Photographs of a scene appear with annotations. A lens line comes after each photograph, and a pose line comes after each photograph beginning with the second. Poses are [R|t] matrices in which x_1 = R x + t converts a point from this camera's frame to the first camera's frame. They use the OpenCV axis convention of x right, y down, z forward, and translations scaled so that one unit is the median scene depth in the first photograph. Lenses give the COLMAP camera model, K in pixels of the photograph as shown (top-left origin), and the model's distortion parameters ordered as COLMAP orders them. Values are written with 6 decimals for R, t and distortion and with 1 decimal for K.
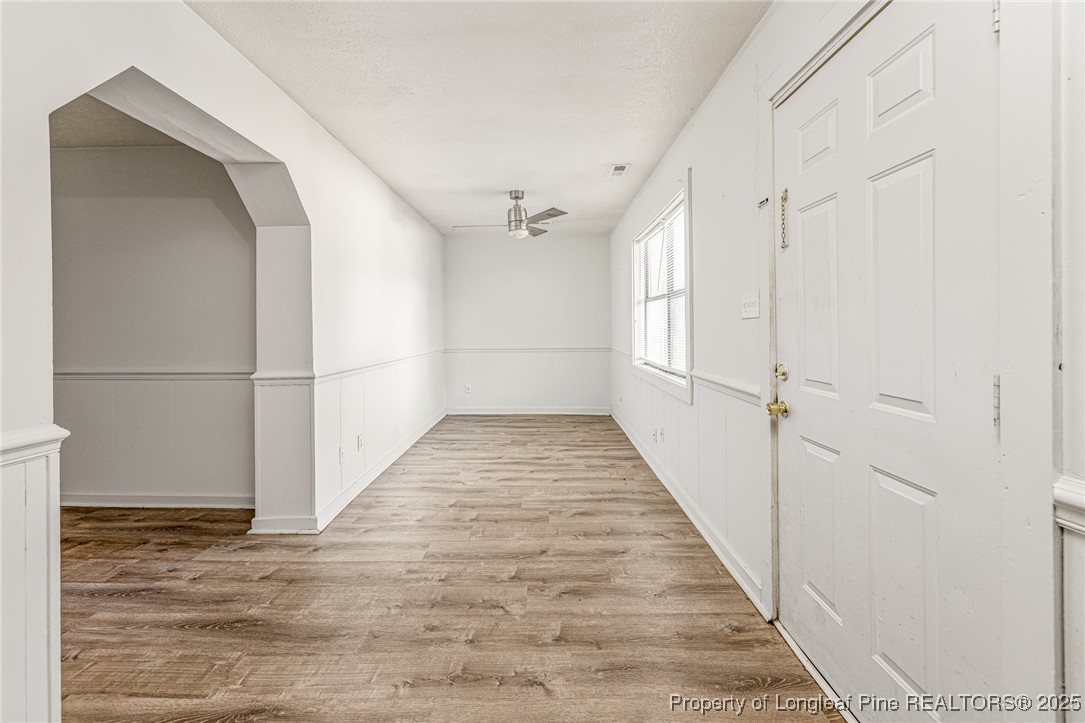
lens RADIAL K [[461.7, 0, 524.6], [0, 461.7, 330.3], [0, 0, 1]] dist [0.002478, 0.000538]
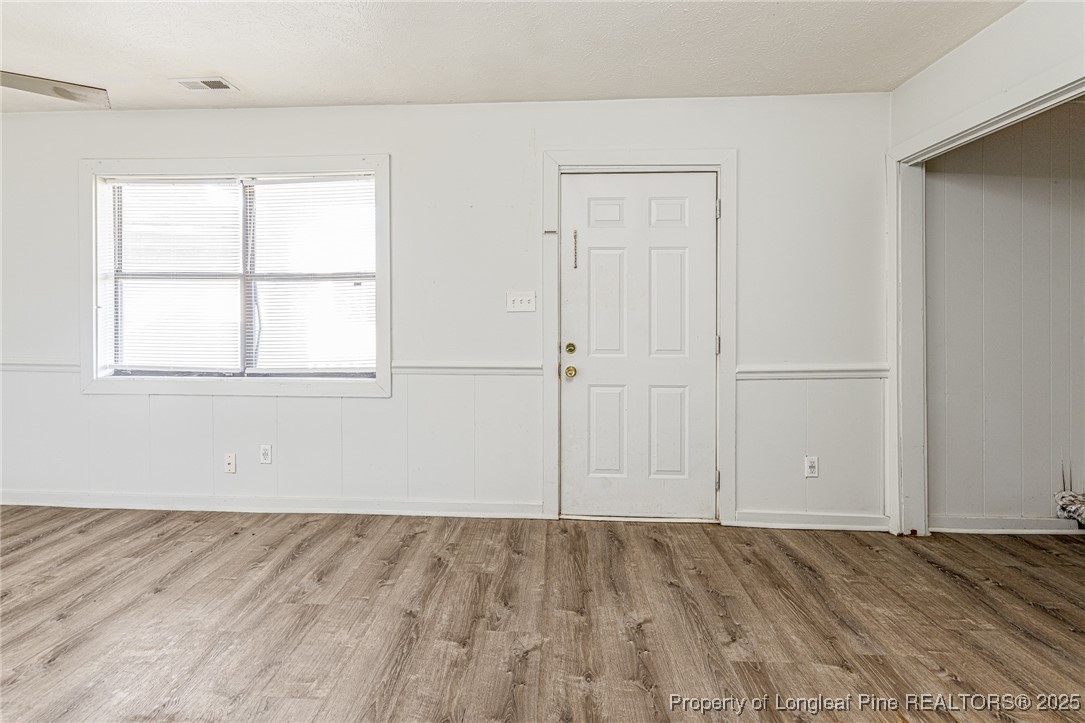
lens RADIAL K [[475.9, 0, 532.1], [0, 475.9, 316.0], [0, 0, 1]] dist [0.002524, 0.000371]
pose [[0.015787, 0.012719, 0.999794, -0.825894], [0.001976, 0.999917, -0.012752, 0.004195], [-0.999873, 0.002177, 0.015760, 0.880050]]
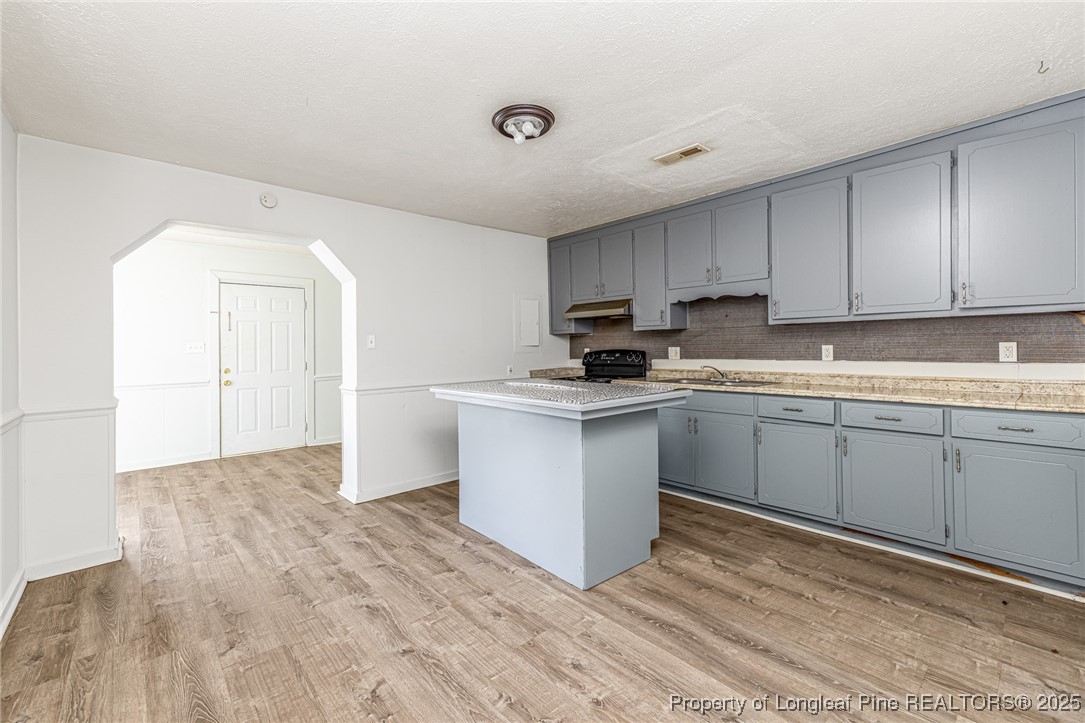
lens RADIAL K [[461.7, 0, 532.1], [0, 461.7, 346.5], [0, 0, 1]] dist [0.002478, 0.000538]
pose [[-0.683502, 0.027472, 0.729432, -2.365396], [0.027316, 0.999554, -0.012049, 0.012676], [-0.729438, 0.011690, -0.683947, 1.240095]]
